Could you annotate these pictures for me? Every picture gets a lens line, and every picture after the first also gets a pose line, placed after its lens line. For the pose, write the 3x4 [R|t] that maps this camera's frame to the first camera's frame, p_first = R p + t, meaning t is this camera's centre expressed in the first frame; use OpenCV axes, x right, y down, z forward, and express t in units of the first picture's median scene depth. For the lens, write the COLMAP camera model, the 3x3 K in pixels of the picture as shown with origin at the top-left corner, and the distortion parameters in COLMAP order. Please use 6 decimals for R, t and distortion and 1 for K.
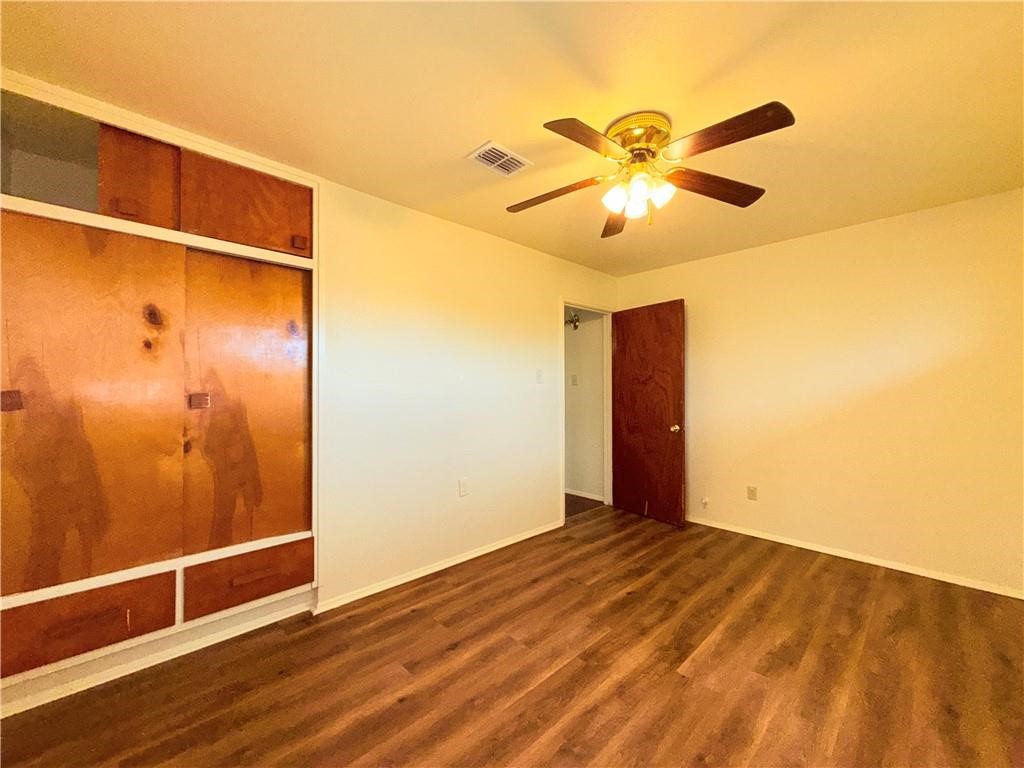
lens RADIAL K [[408.4, 0, 510.0], [0, 408.4, 383.3], [0, 0, 1]] dist [0.000919, 0.000205]
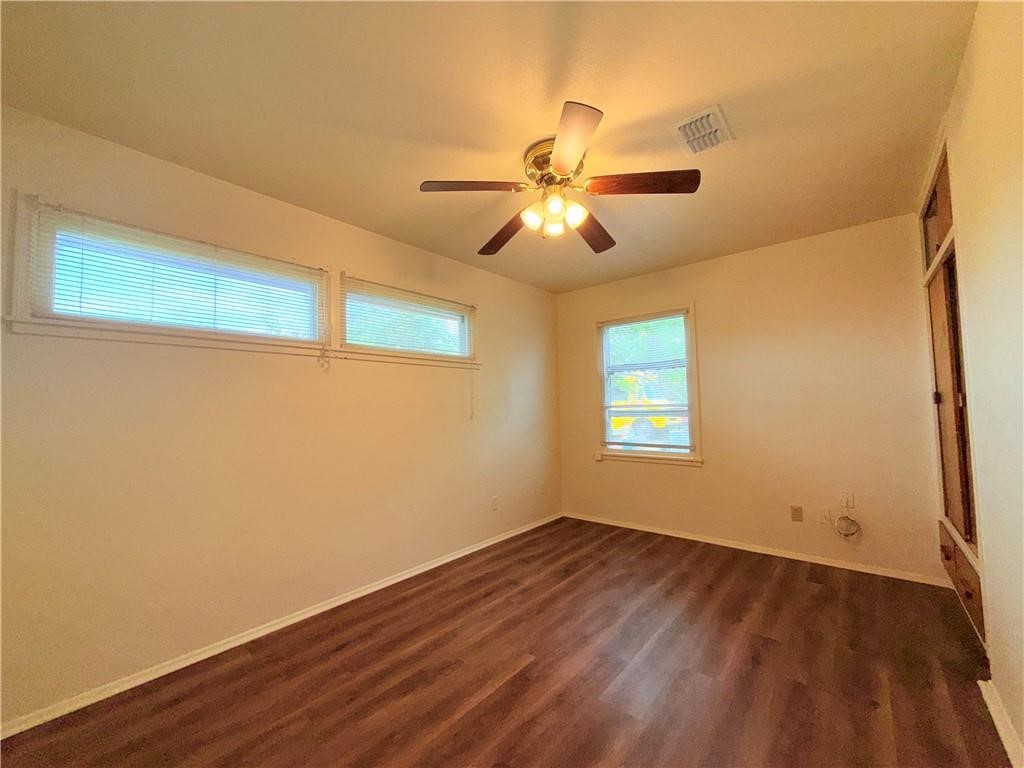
lens RADIAL K [[407.1, 0, 509.8], [0, 407.1, 383.6], [0, 0, 1]] dist [0.001406, 0.000449]
pose [[-0.994614, 0.015015, -0.102550, 0.456111], [0.022297, 0.997281, -0.070237, 0.040990], [0.101217, -0.072145, -0.992245, 1.679046]]
